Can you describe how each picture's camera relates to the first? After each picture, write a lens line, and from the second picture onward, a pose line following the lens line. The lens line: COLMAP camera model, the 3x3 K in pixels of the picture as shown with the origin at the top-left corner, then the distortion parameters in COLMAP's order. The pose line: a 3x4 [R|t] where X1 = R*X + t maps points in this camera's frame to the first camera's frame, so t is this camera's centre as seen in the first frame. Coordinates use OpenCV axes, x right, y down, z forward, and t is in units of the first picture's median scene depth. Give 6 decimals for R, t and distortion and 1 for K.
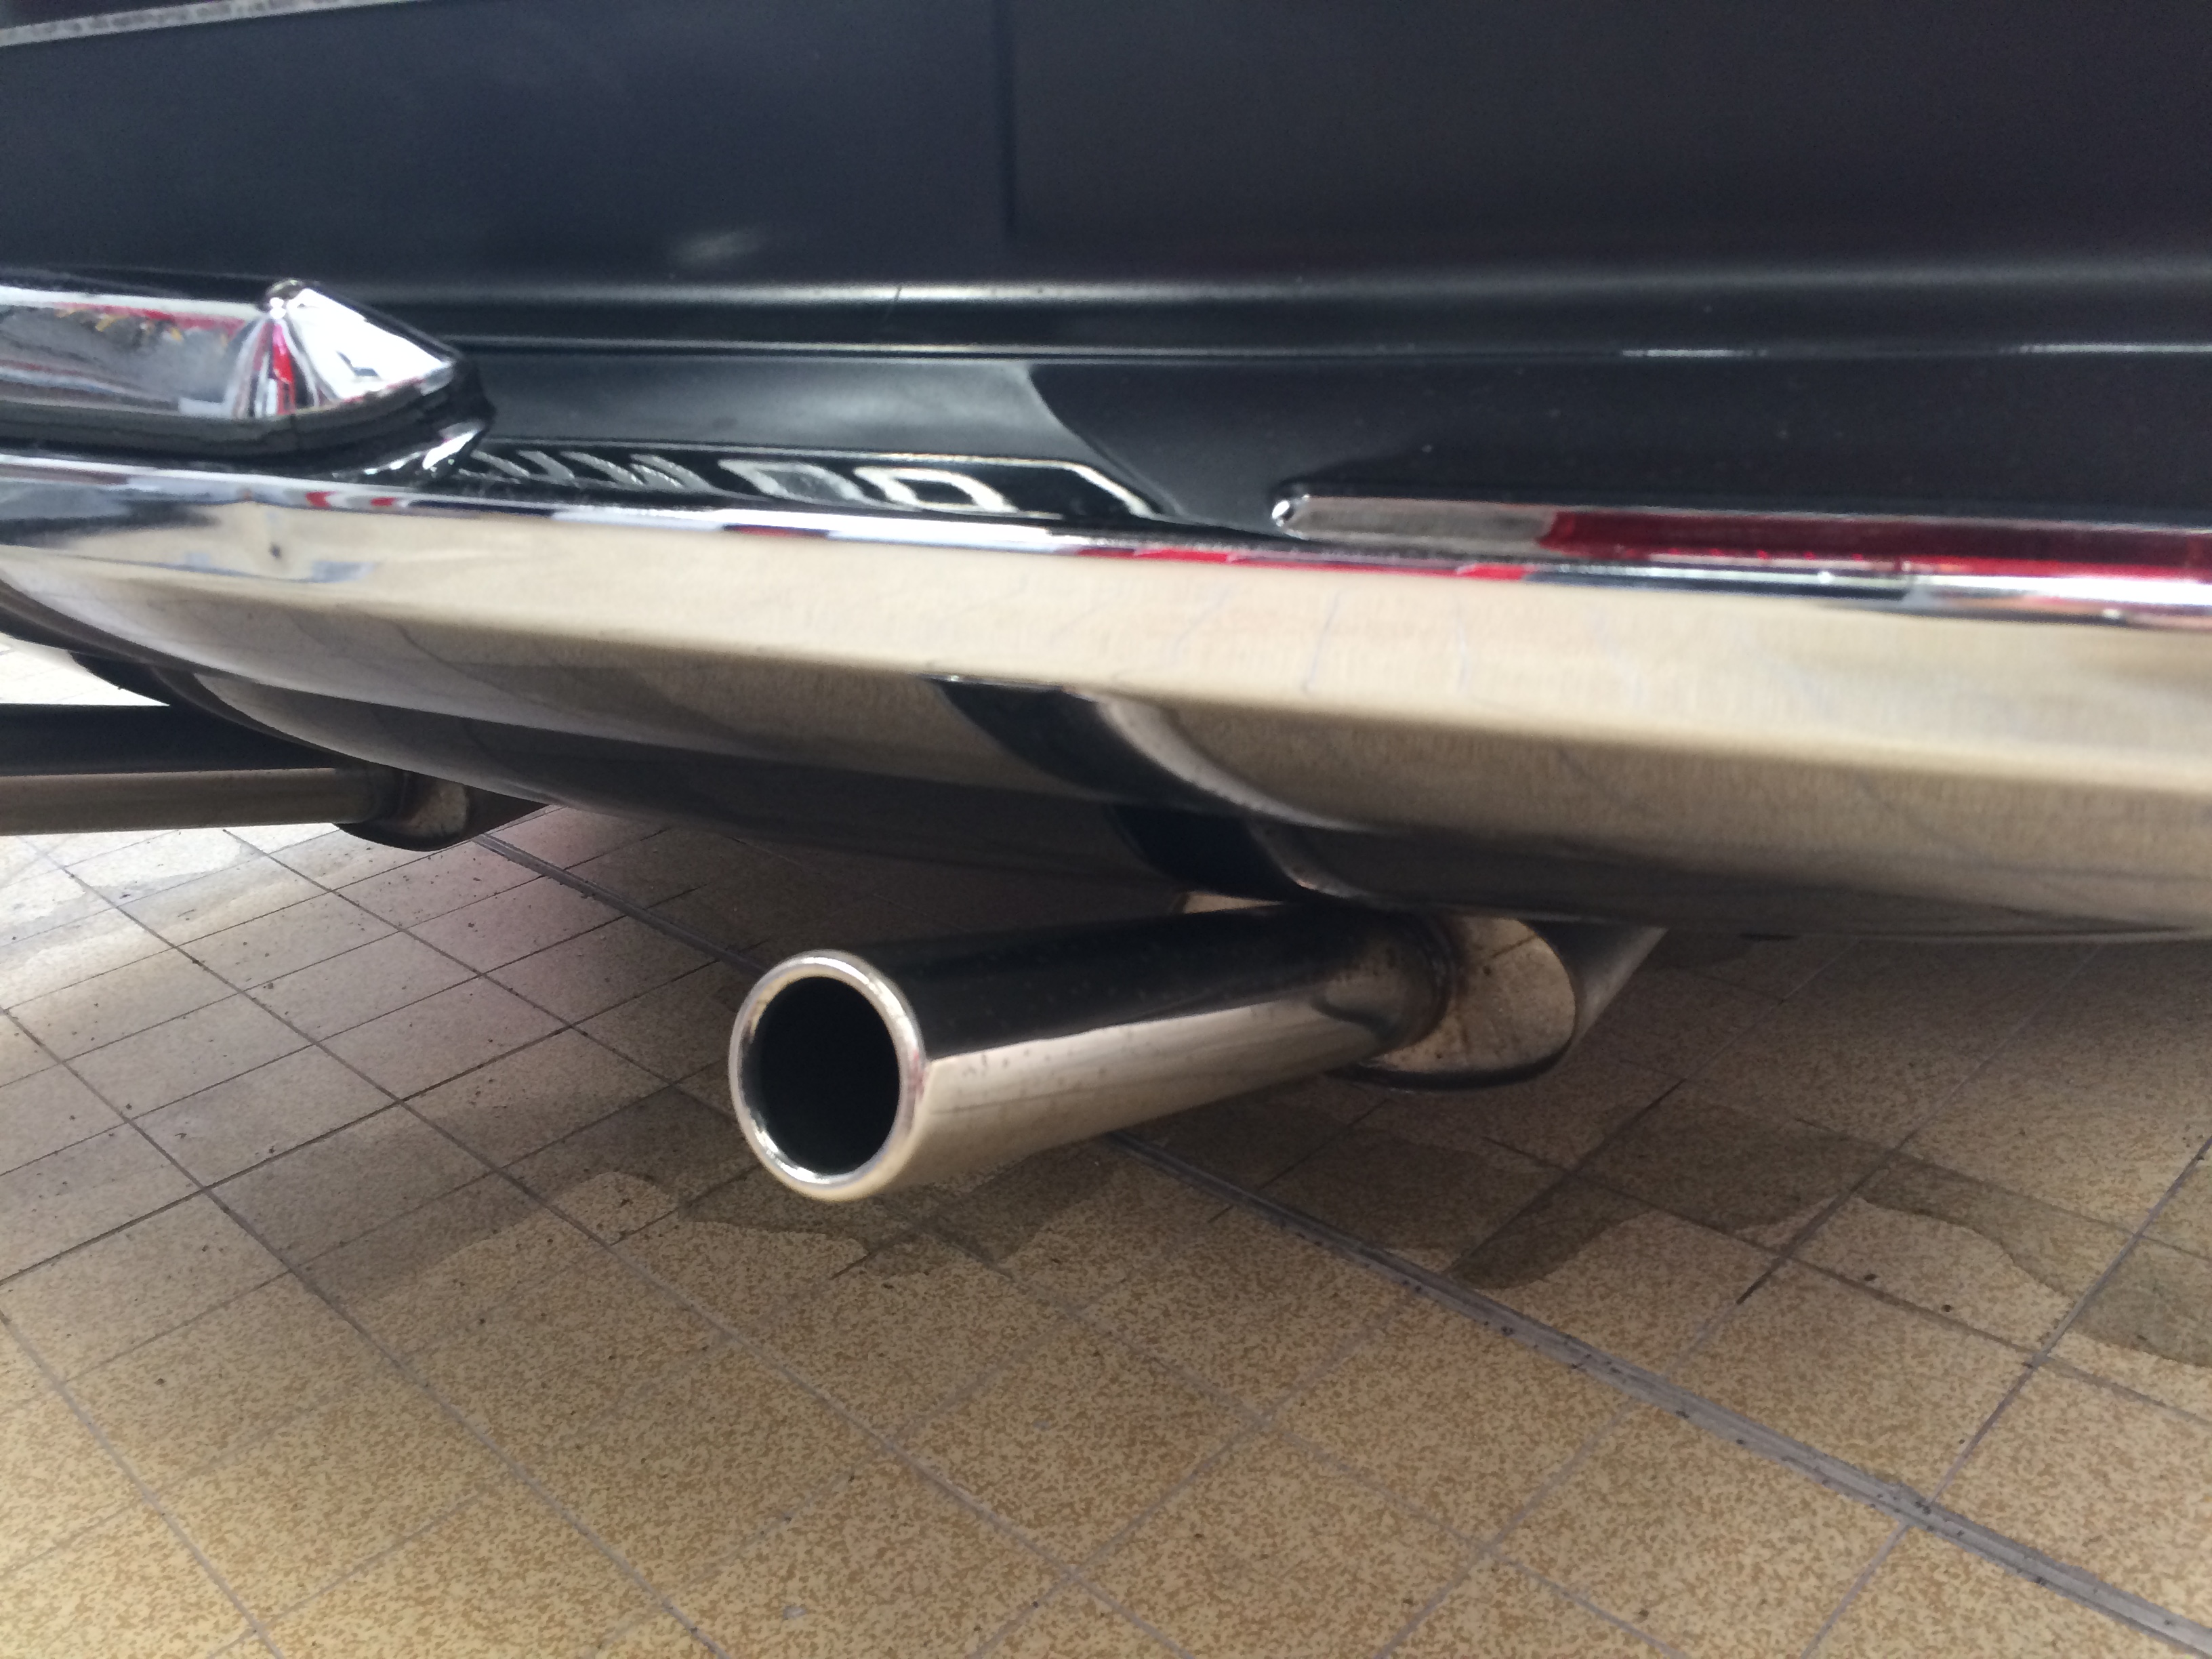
lens RADIAL K [[1873.6, 0, 1114.8], [0, 1873.6, 821.7], [0, 0, 1]] dist [0.063546, -0.082411]
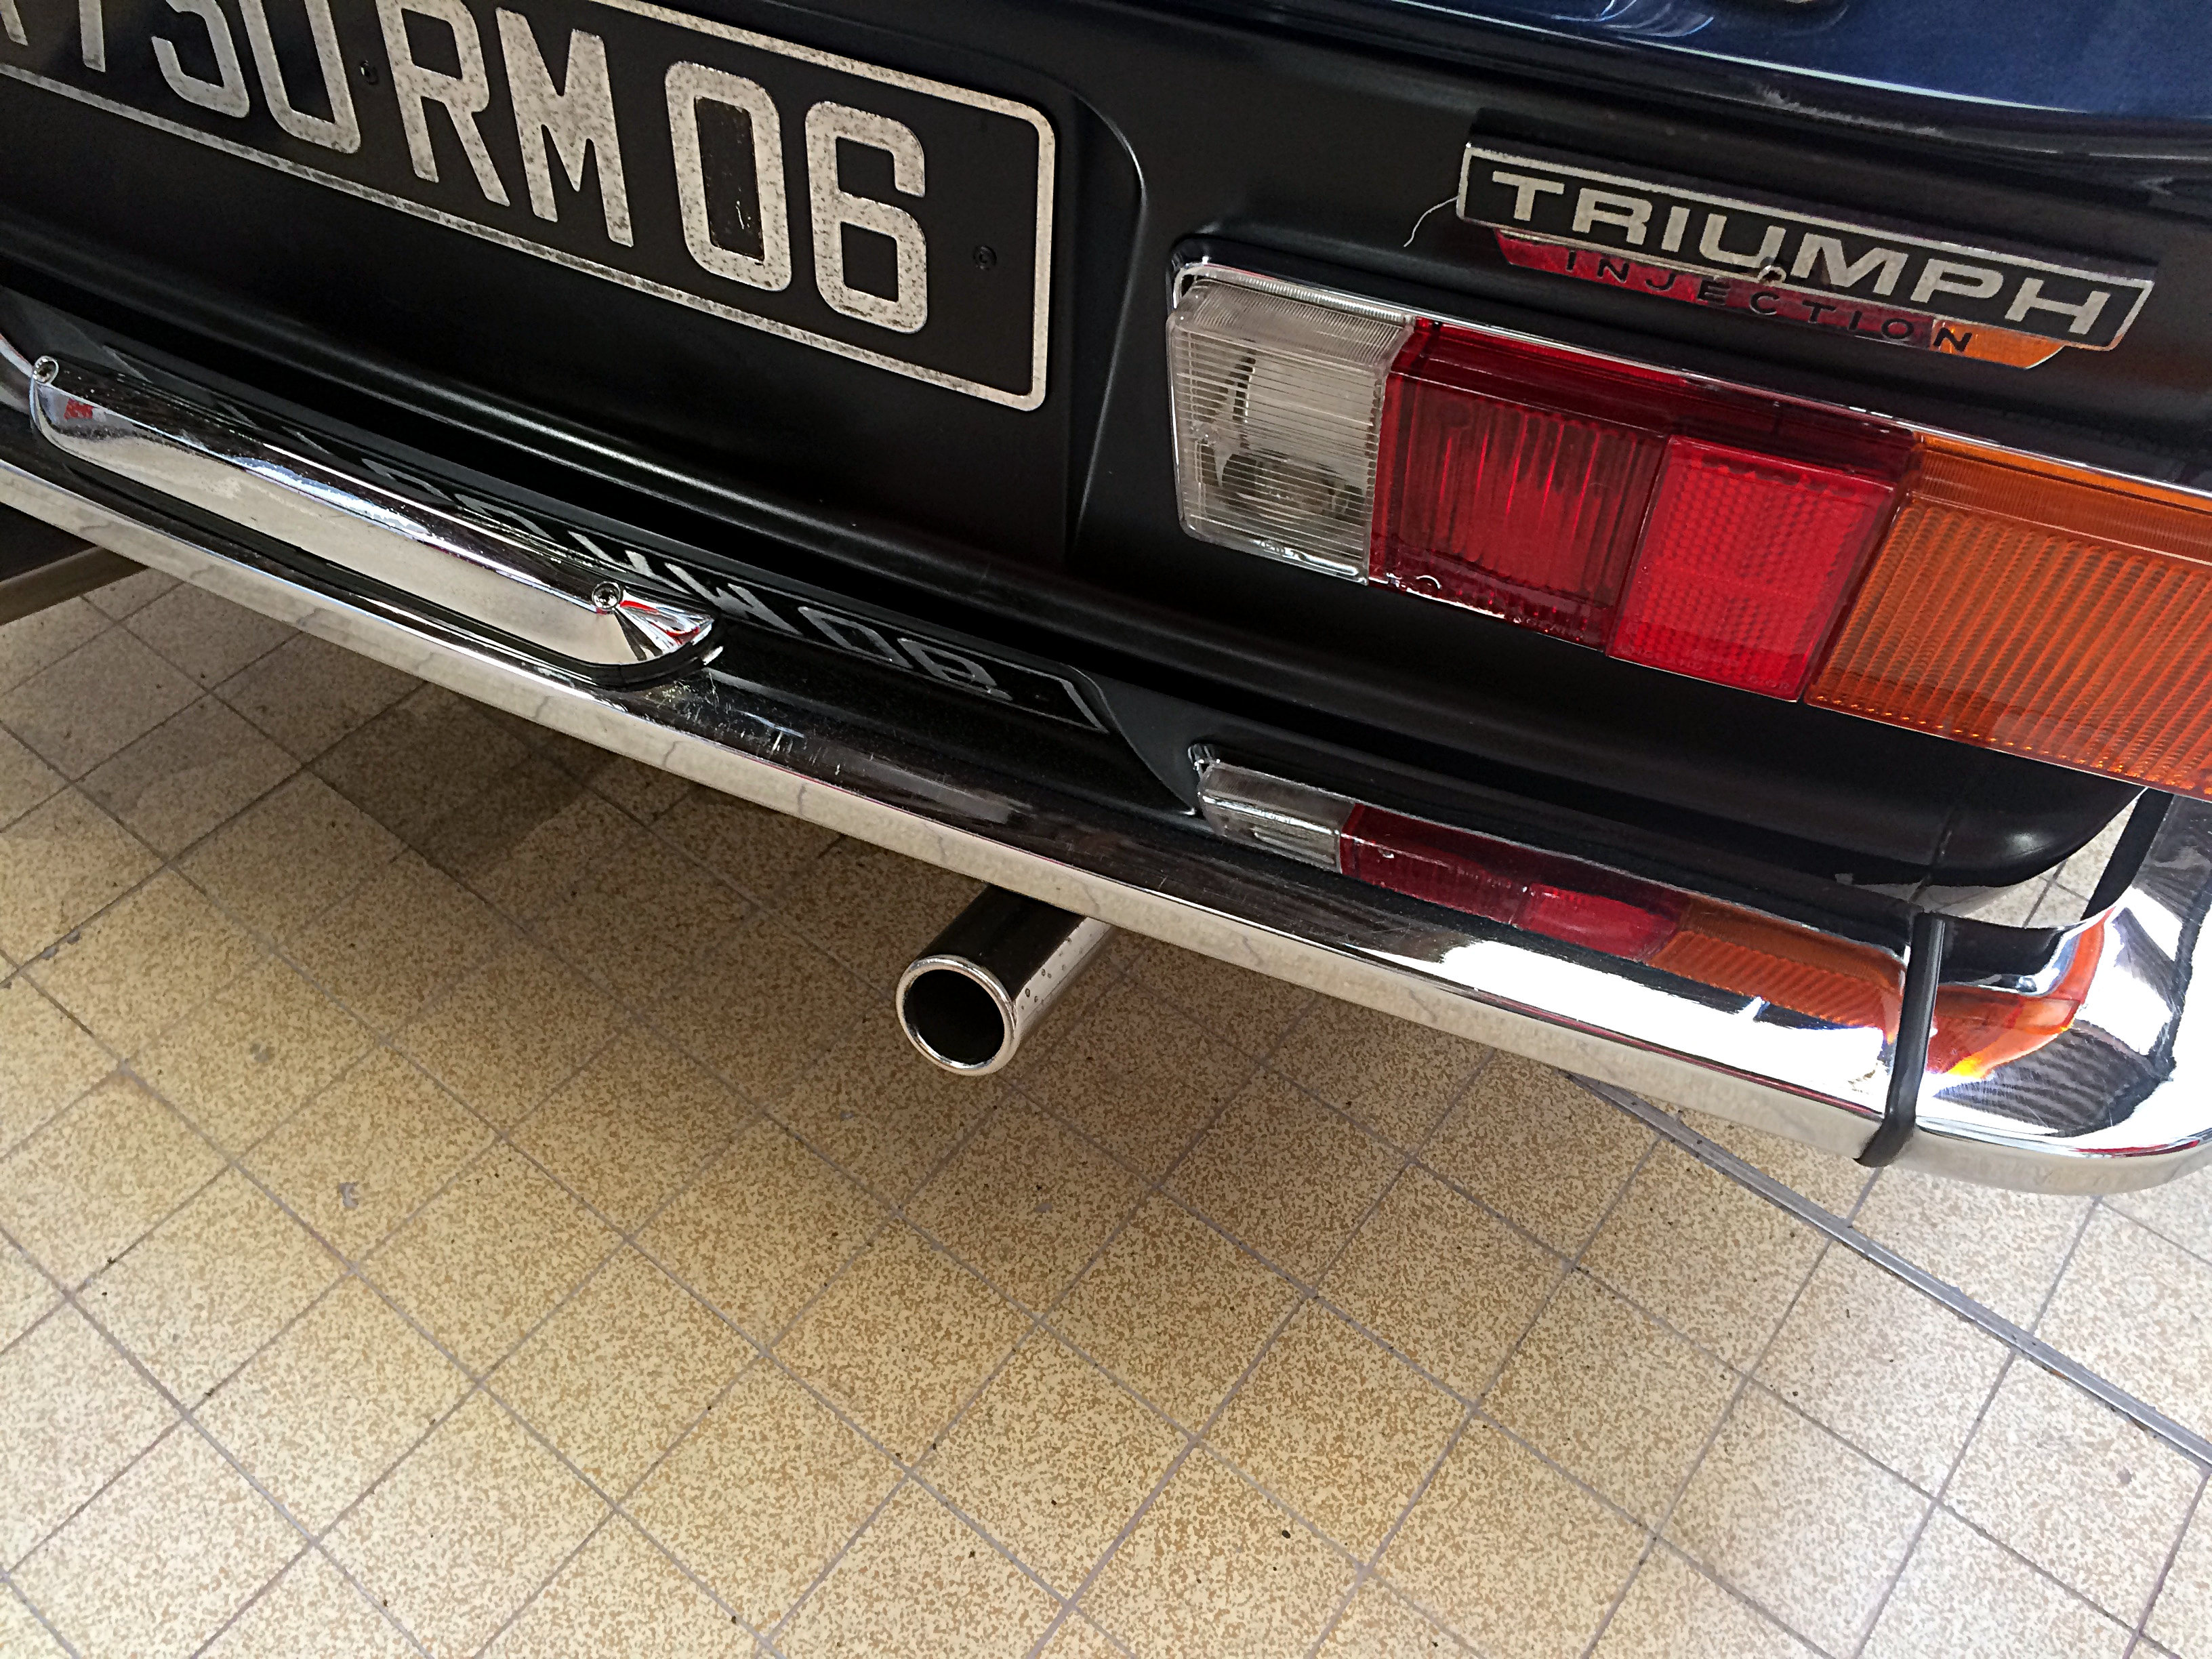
lens RADIAL K [[1873.6, 0, 1103.7], [0, 1873.6, 832.7], [0, 0, 1]] dist [0.063546, -0.082411]
pose [[0.985882, -0.016910, 0.166588, -0.209270], [-0.067252, 0.871130, 0.486425, -0.578396], [-0.153346, -0.490761, 0.857694, -0.295564]]
